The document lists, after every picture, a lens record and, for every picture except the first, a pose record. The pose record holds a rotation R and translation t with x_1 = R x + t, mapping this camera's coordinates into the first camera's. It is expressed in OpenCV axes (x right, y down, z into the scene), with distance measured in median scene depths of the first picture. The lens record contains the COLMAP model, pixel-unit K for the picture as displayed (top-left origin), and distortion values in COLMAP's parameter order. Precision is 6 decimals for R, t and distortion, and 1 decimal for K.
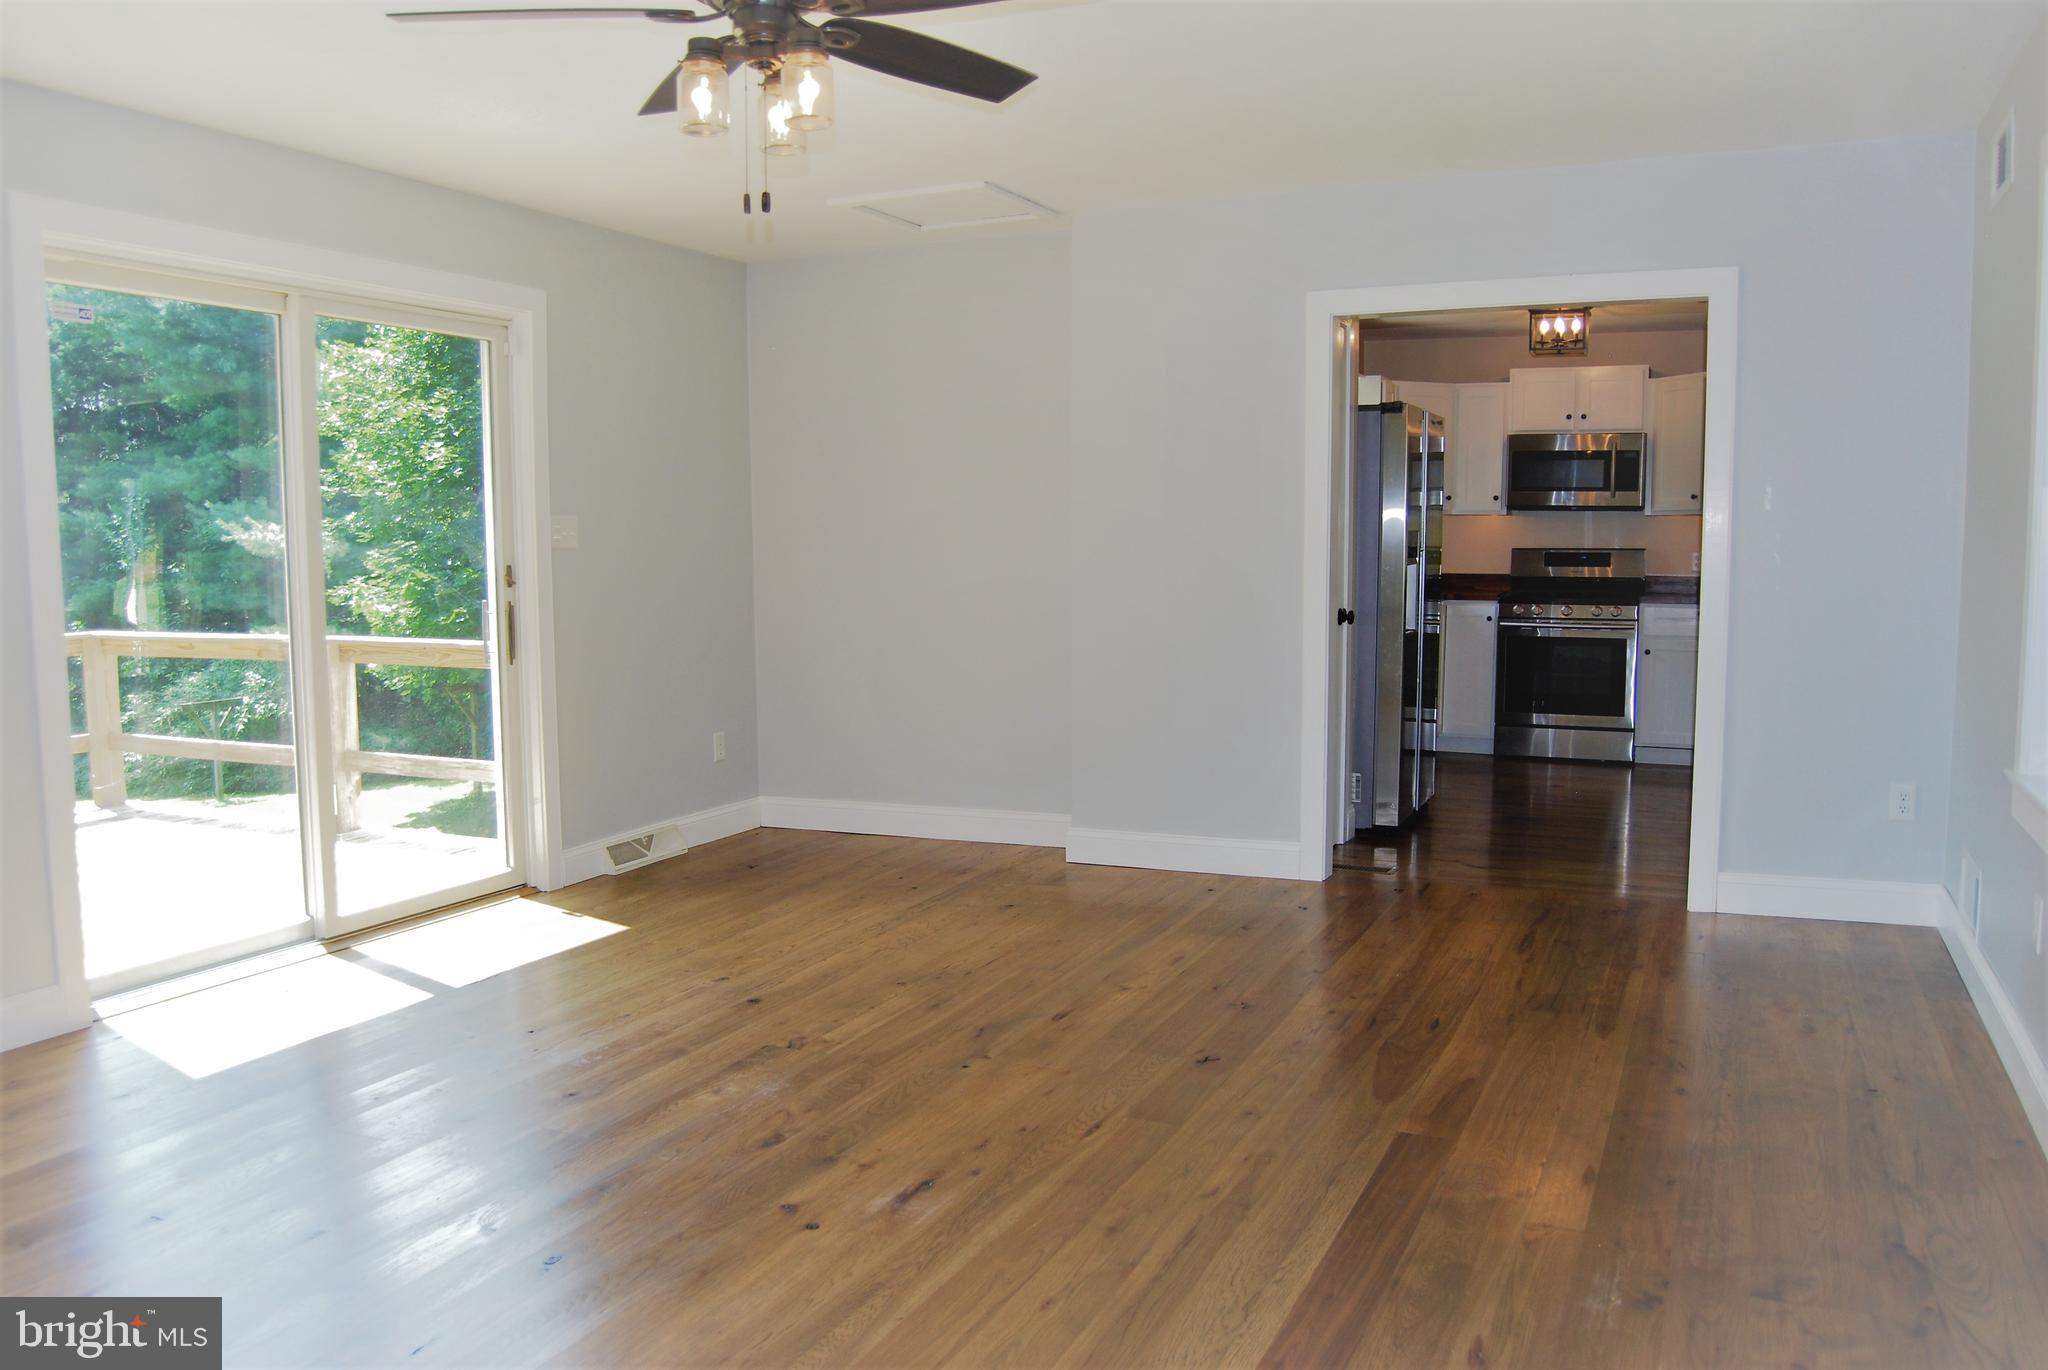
lens RADIAL K [[1605.1, 0, 1010.4], [0, 1605.1, 699.9], [0, 0, 1]] dist [-0.088418, 0.028637]
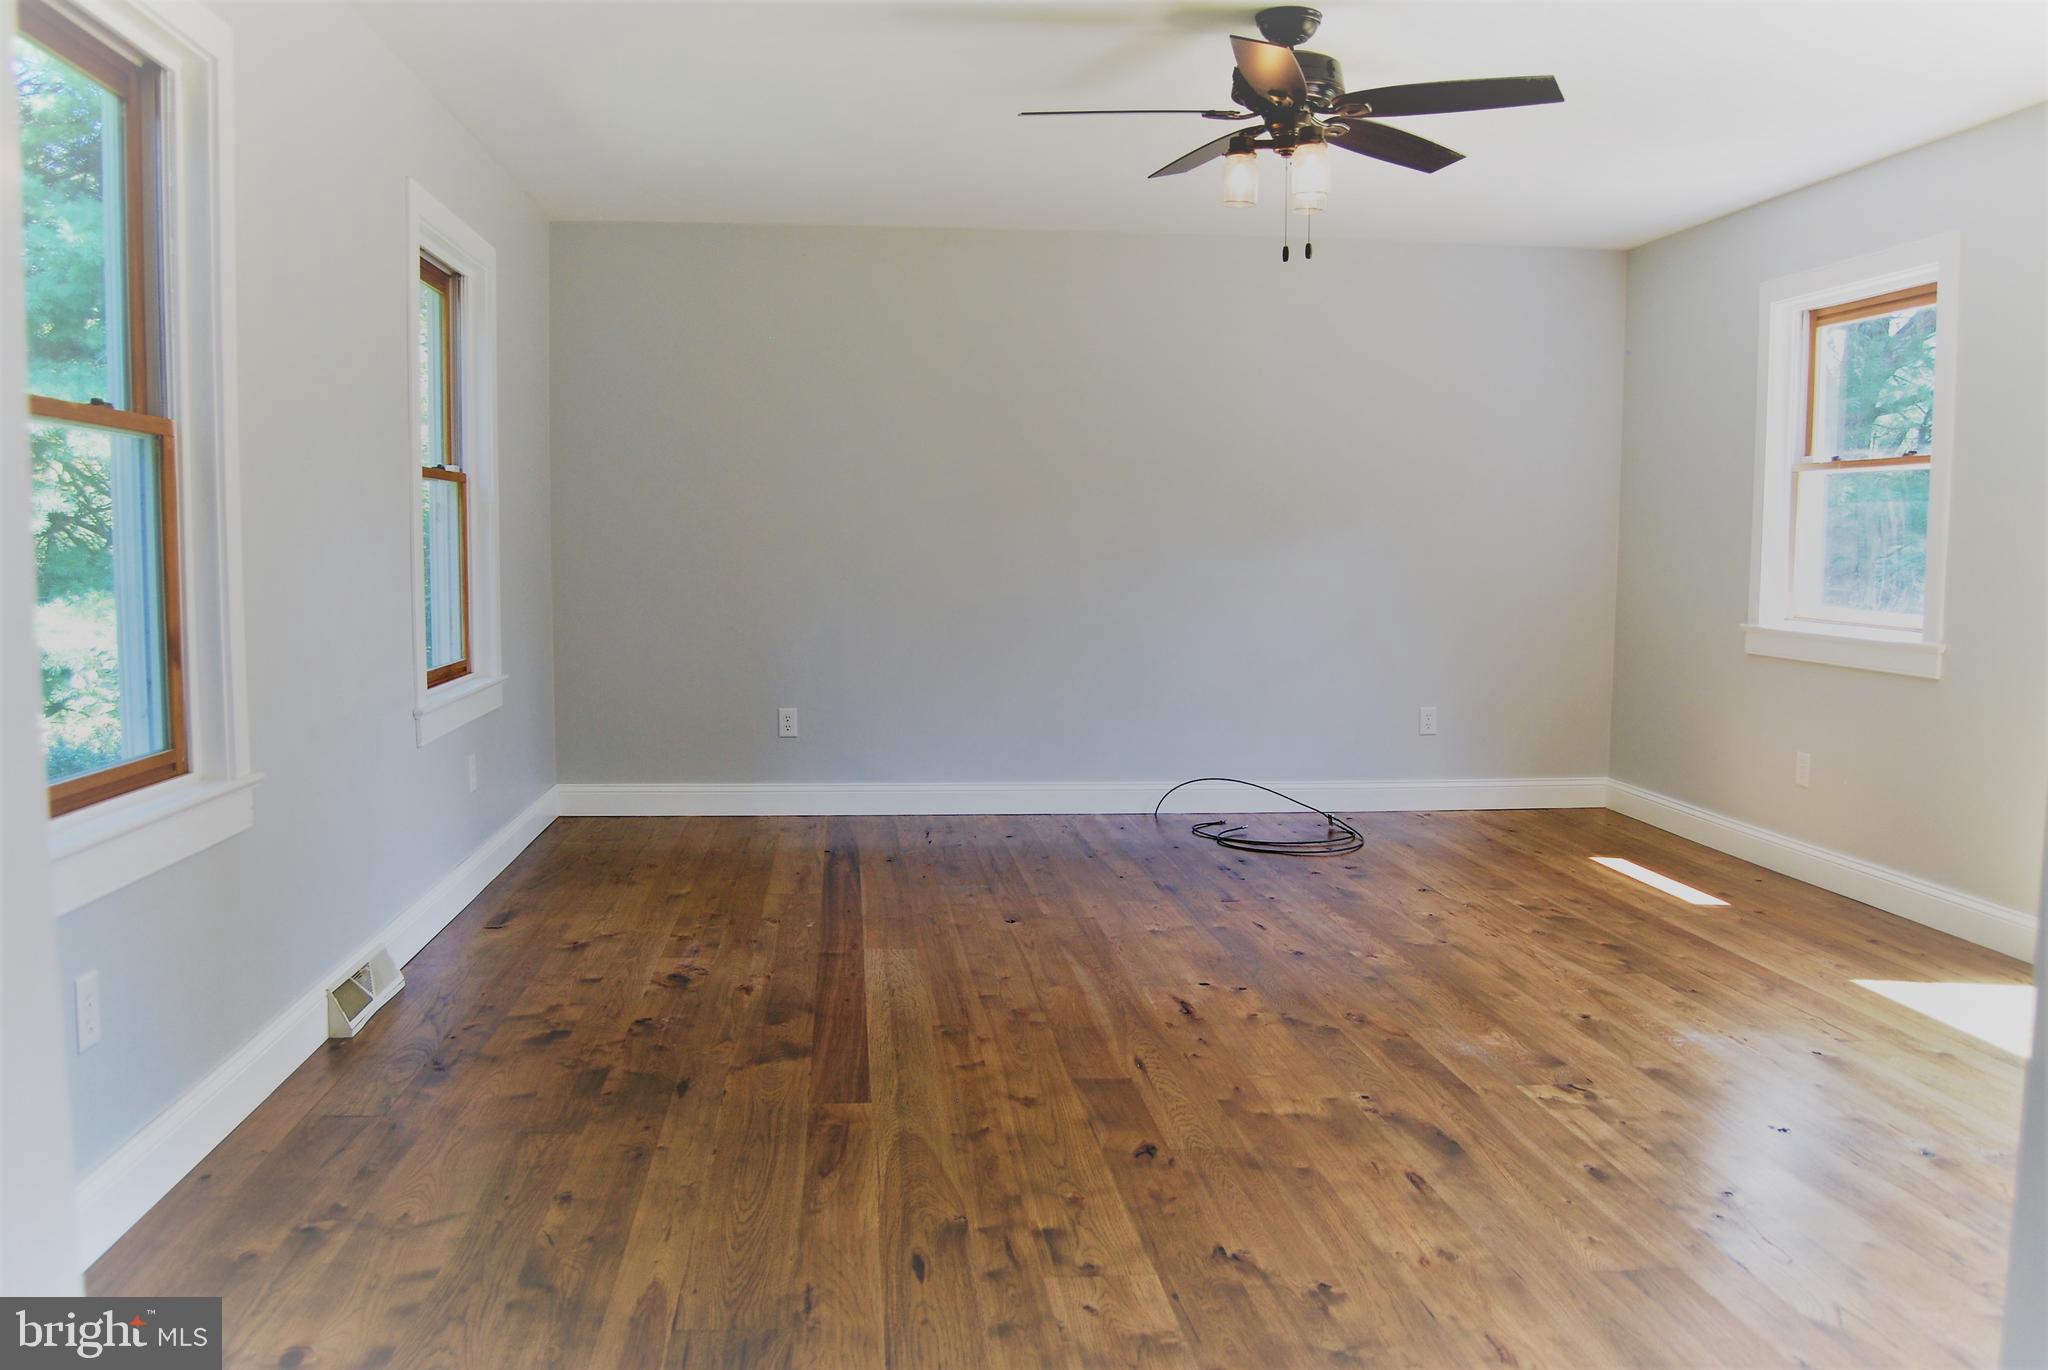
lens RADIAL K [[1605.1, 0, 1010.4], [0, 1605.1, 699.9], [0, 0, 1]] dist [-0.088418, 0.028637]
pose [[-0.859107, 0.051370, -0.509211, 0.631626], [-0.051424, 0.981251, 0.185749, -0.152959], [0.509206, 0.185764, -0.840358, 1.750072]]
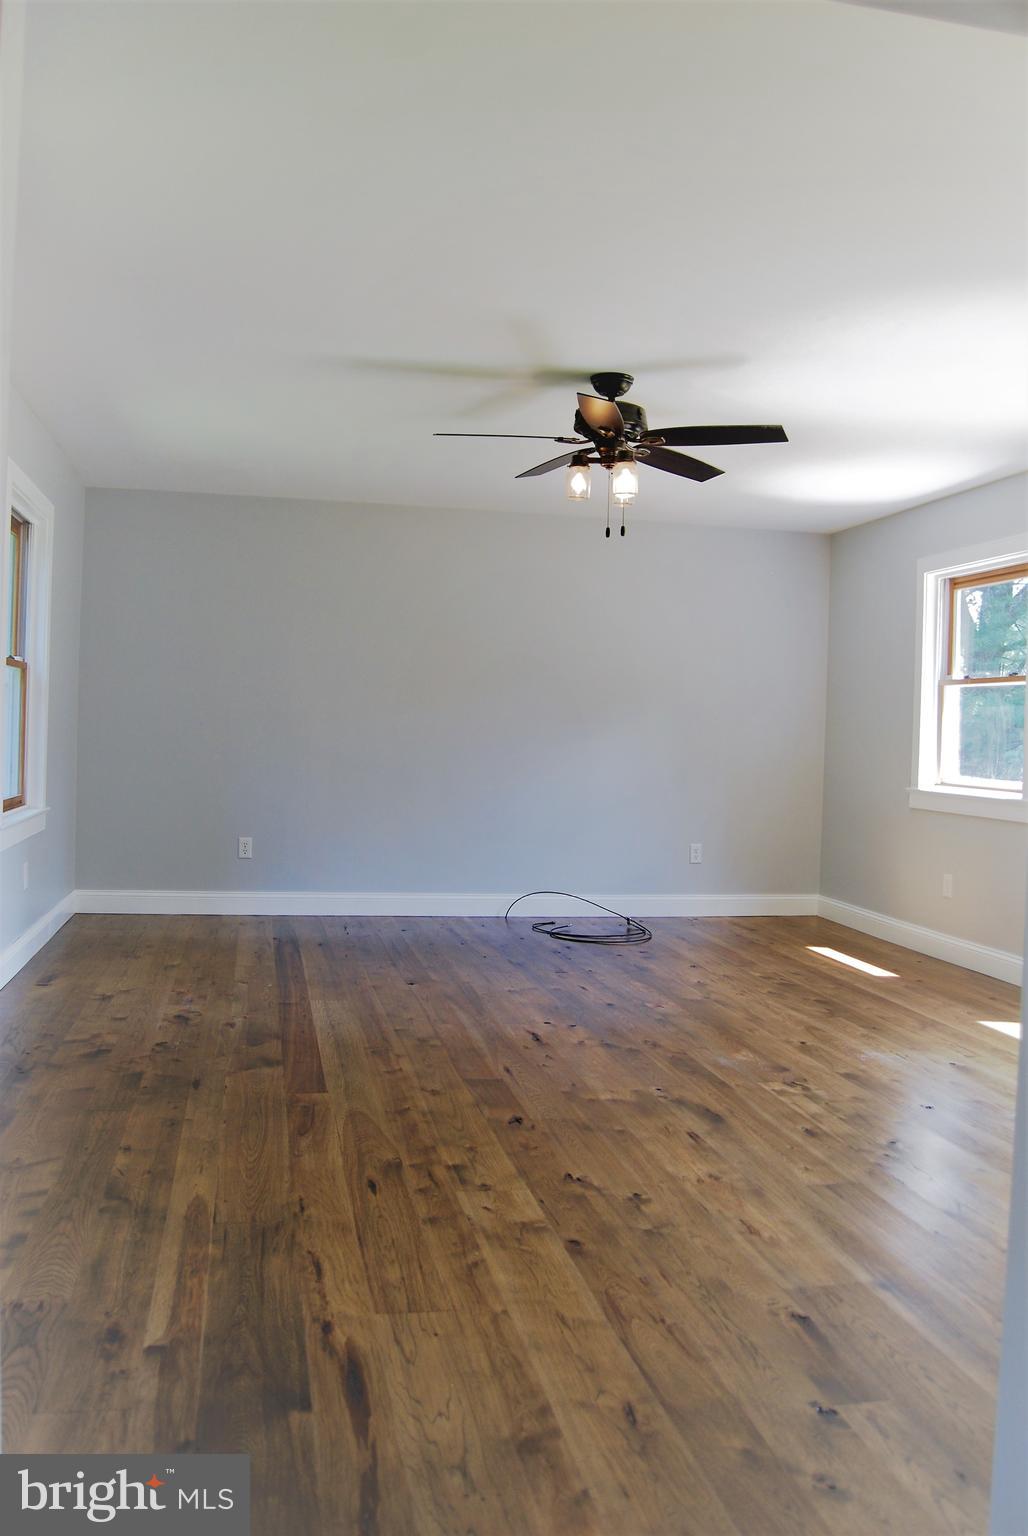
lens RADIAL K [[1201.6, 0, 498.3], [0, 1201.6, 762.1], [0, 0, 1]] dist [-0.083235, 0.004265]
pose [[-0.806555, -0.003022, -0.591151, 0.727876], [-0.082434, 0.990792, 0.107407, -0.147966], [0.585383, 0.135360, -0.799378, 1.835263]]
